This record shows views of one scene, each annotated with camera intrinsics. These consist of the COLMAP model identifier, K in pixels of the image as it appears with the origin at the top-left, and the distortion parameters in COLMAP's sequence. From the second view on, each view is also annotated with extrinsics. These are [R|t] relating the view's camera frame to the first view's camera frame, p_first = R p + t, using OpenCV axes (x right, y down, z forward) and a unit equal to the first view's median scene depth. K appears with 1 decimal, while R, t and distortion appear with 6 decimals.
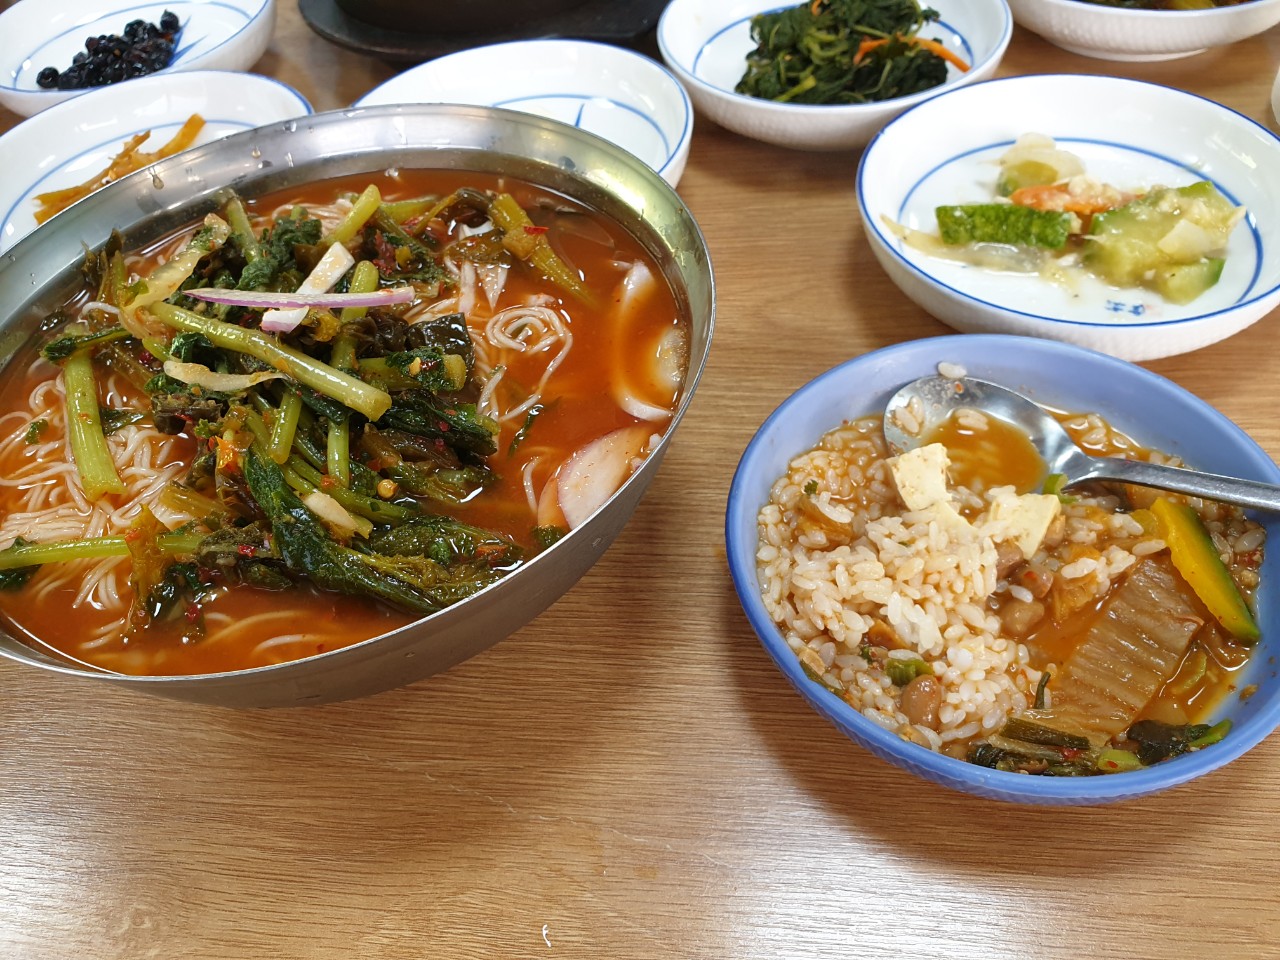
lens RADIAL K [[988.9, 0, 639.5], [0, 988.9, 479.7], [0, 0, 1]] dist [0.000741, -0.002565]
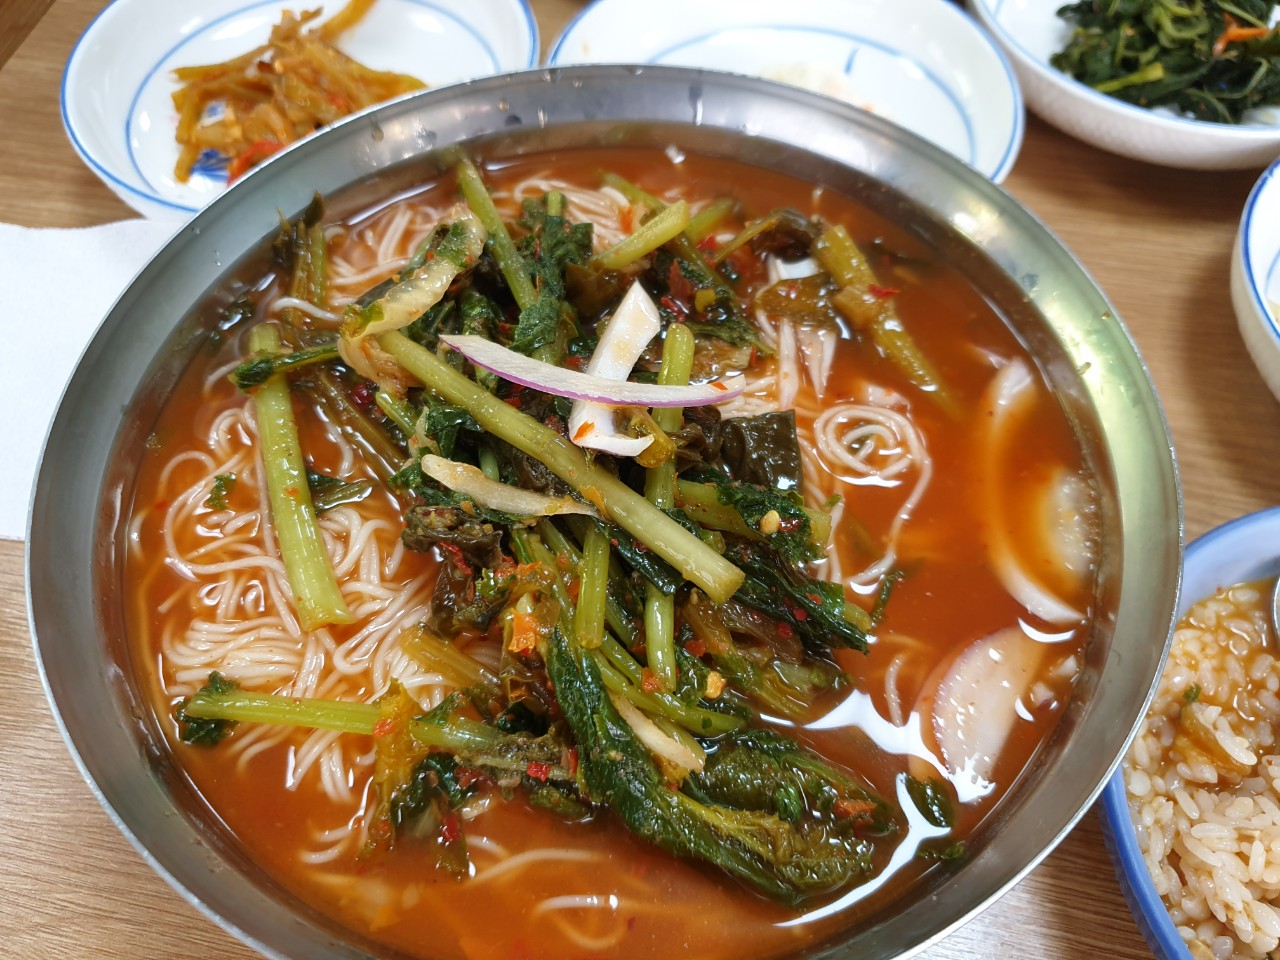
lens RADIAL K [[978.7, 0, 641.1], [0, 978.7, 479.1], [0, 0, 1]] dist [0.056280, -0.061233]
pose [[0.988611, 0.150078, 0.011161, -0.294766], [-0.150089, 0.977810, 0.146157, -0.209540], [0.011022, -0.146167, 0.989198, 0.252191]]
